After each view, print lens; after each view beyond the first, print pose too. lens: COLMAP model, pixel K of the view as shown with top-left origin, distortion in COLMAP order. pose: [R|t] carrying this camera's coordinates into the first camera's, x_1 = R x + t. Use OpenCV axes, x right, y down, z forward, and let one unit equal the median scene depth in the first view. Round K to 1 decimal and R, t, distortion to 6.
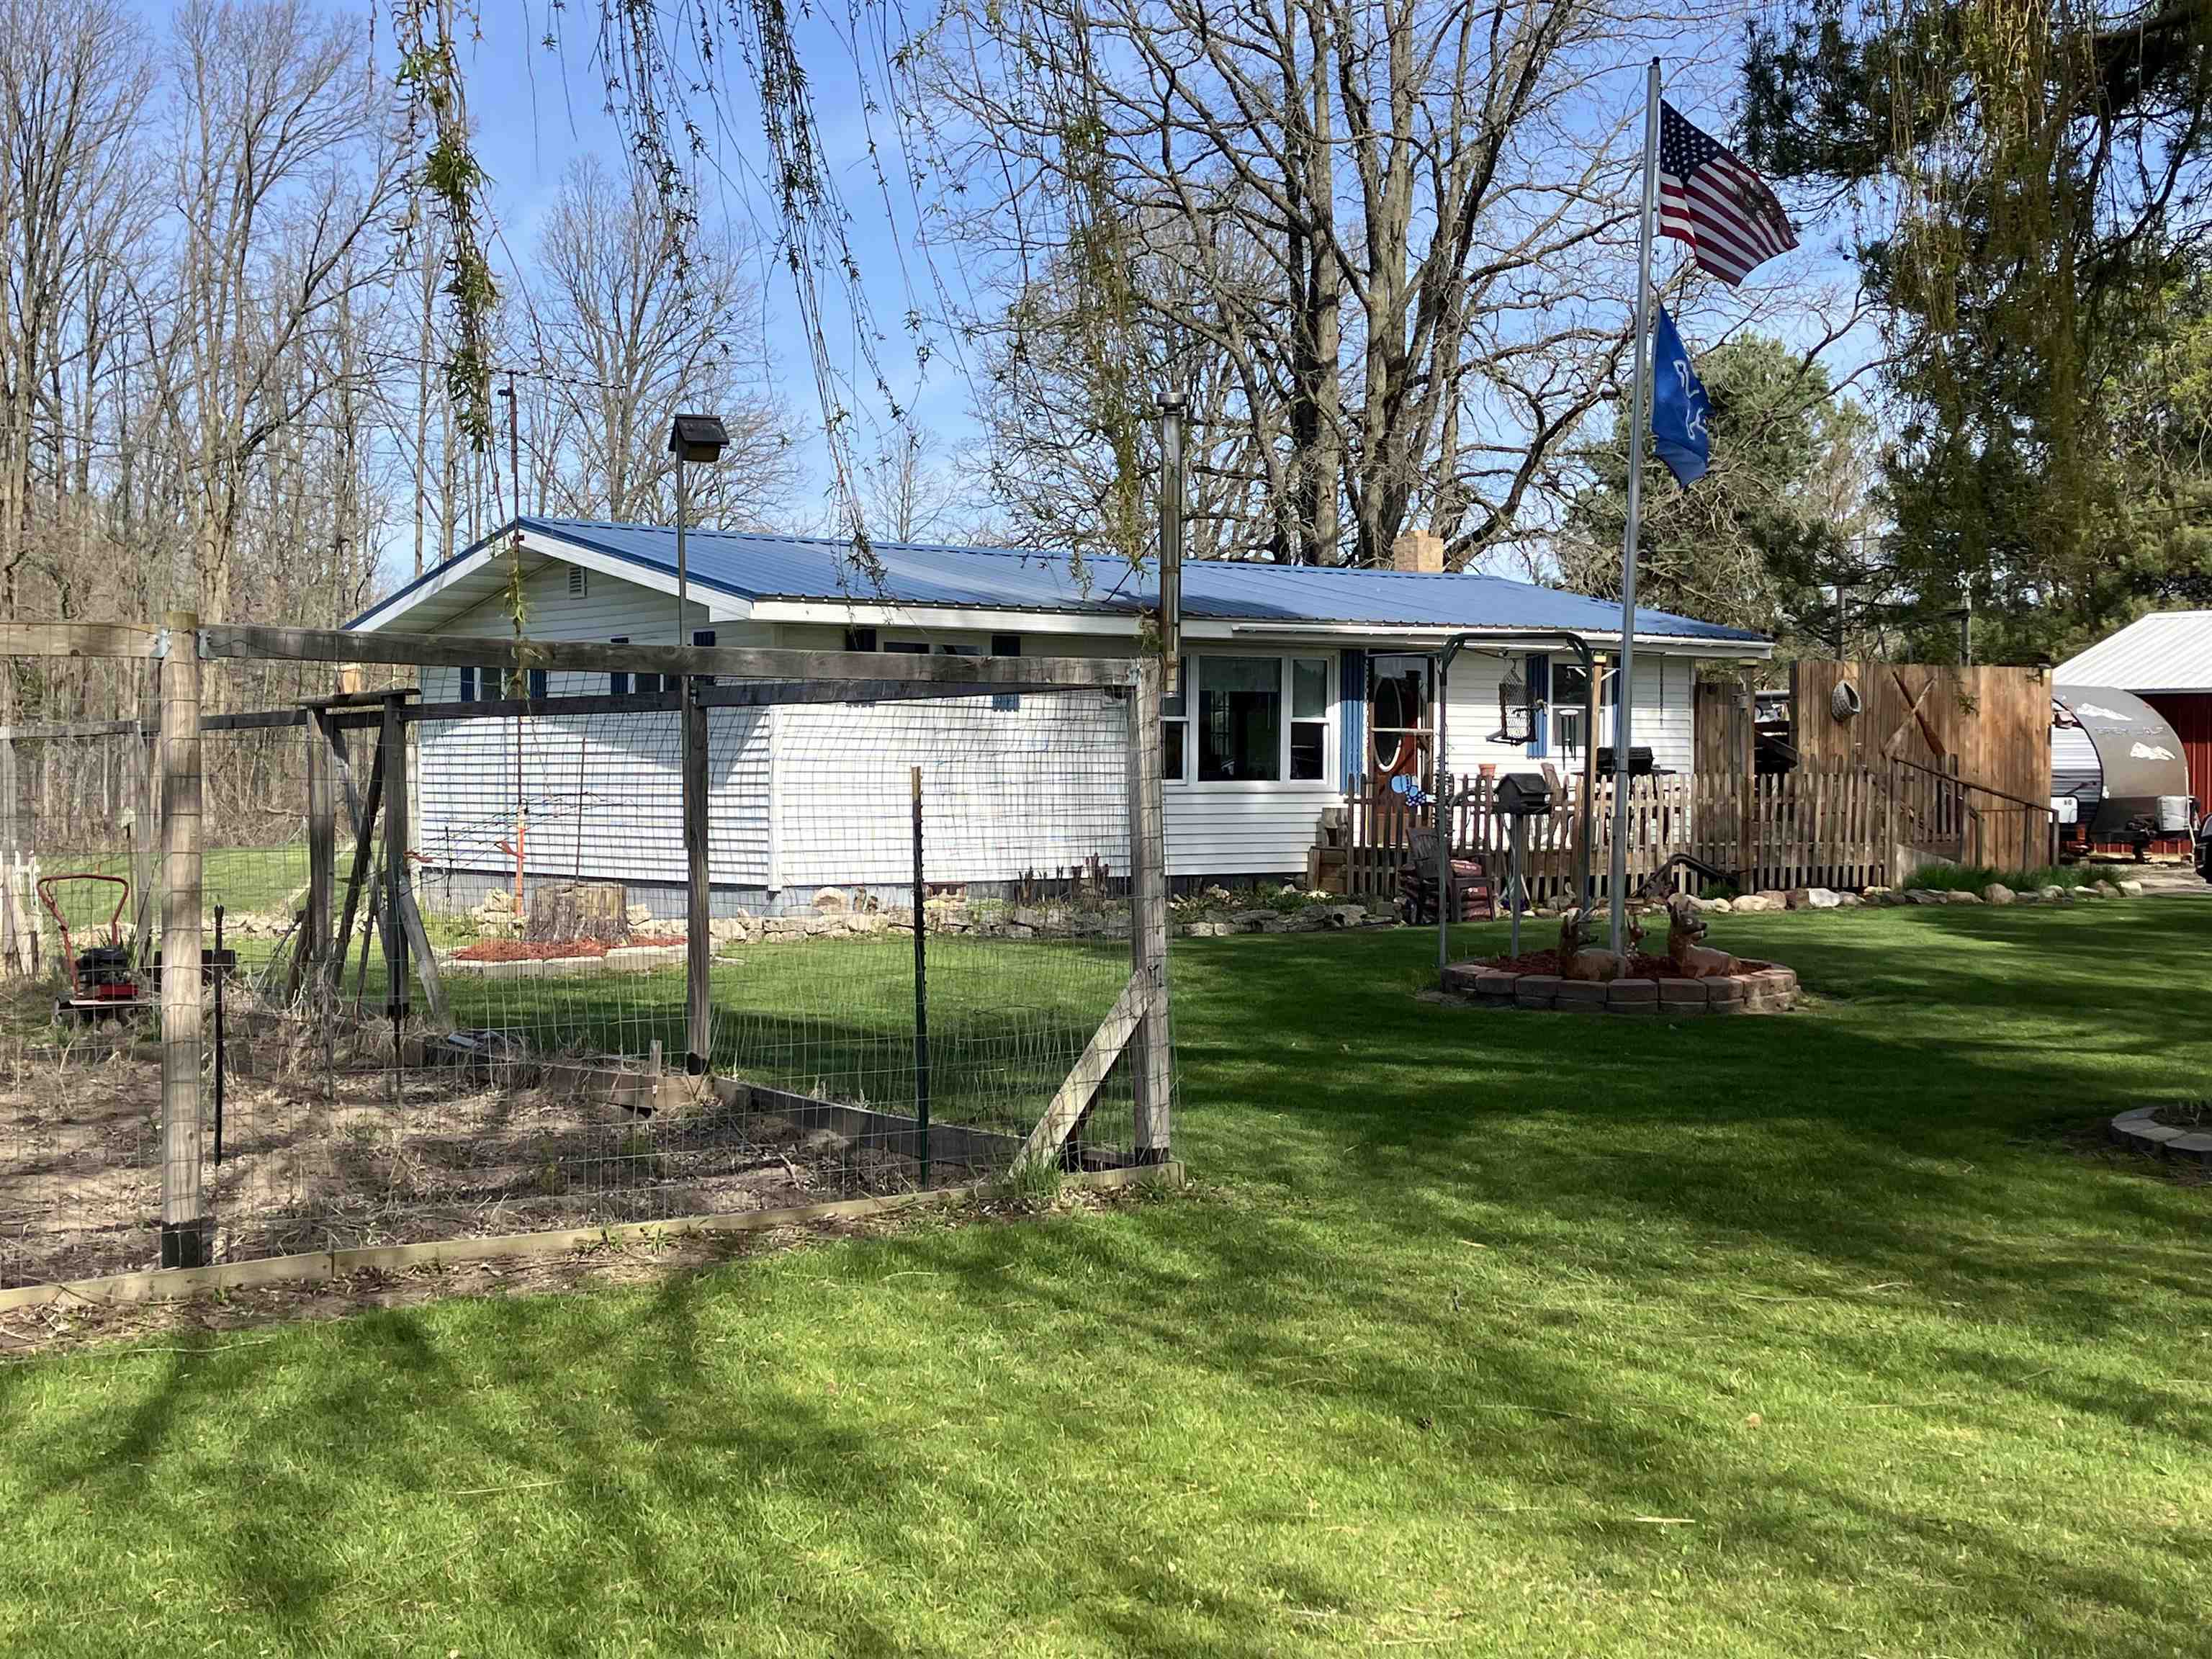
lens RADIAL K [[2758.0, 0, 1106.0], [0, 2758.0, 829.5], [0, 0, 1]] dist [0.098701, -0.003147]
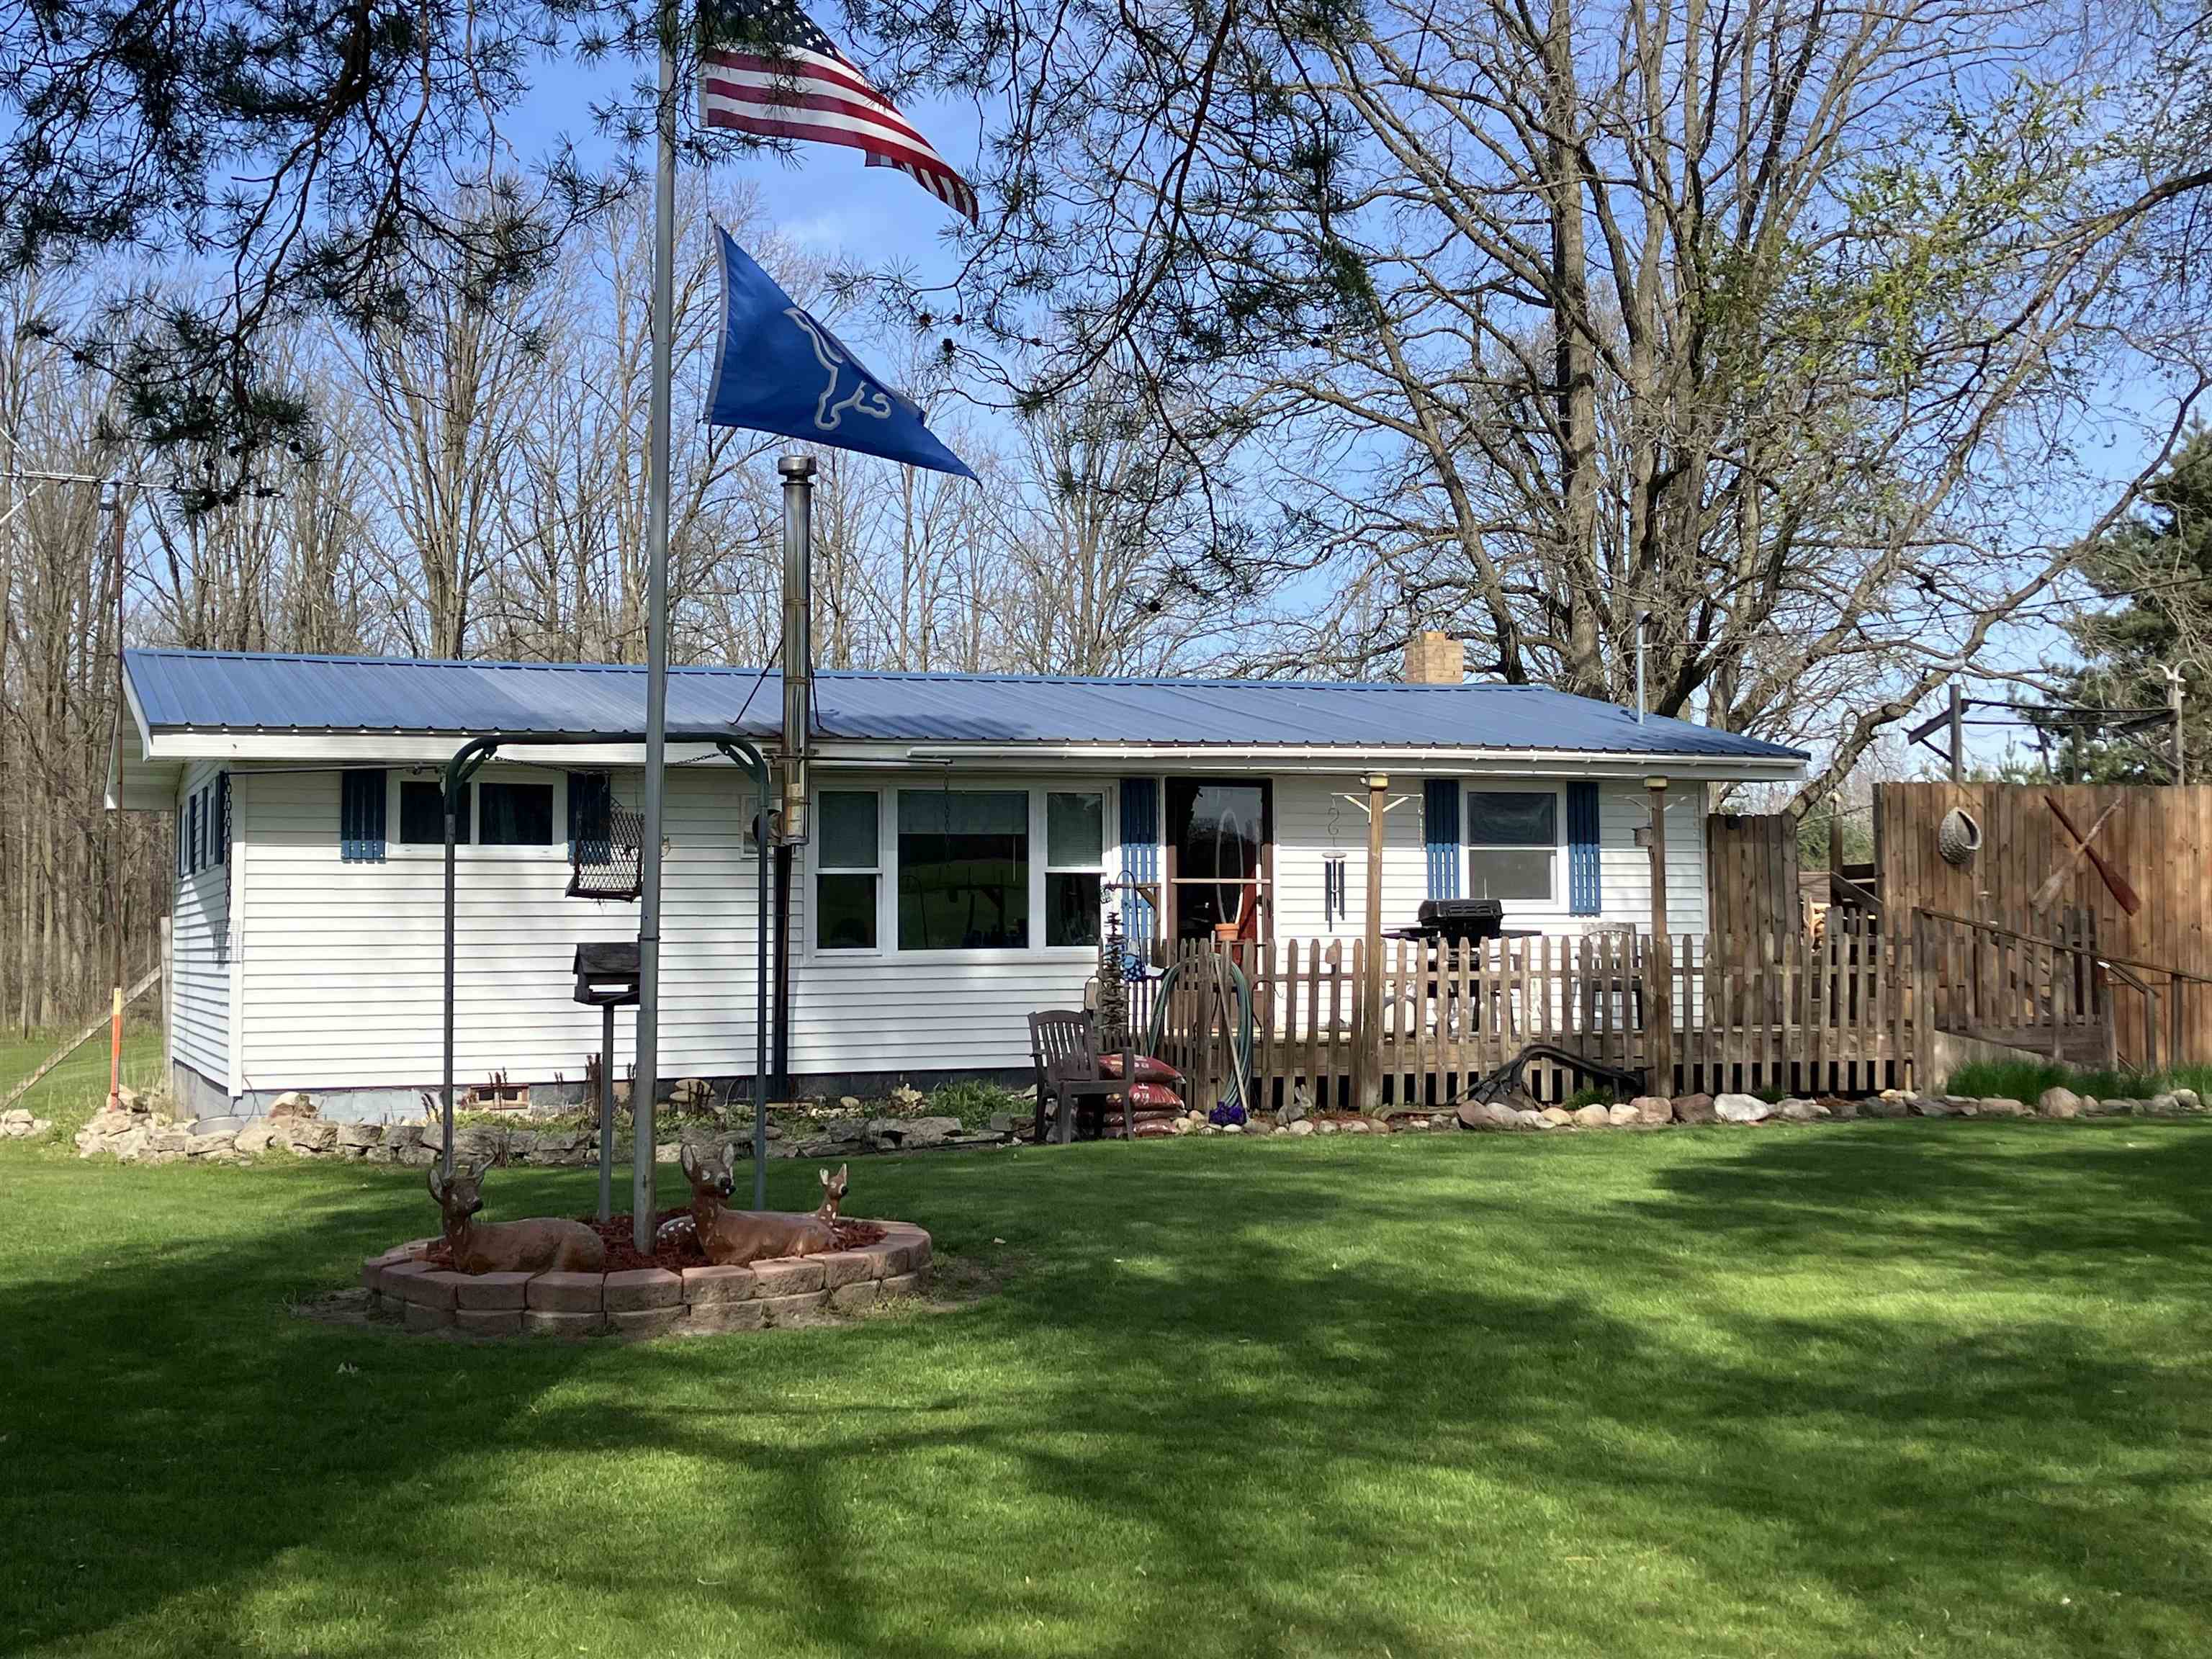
lens RADIAL K [[2756.0, 0, 1106.1], [0, 2756.0, 723.1], [0, 0, 1]] dist [0.113960, -0.029351]
pose [[0.958462, -0.030943, -0.283537, 0.306394], [0.003402, 0.995267, -0.097117, -0.005226], [0.285200, 0.092118, 0.954031, 0.257821]]
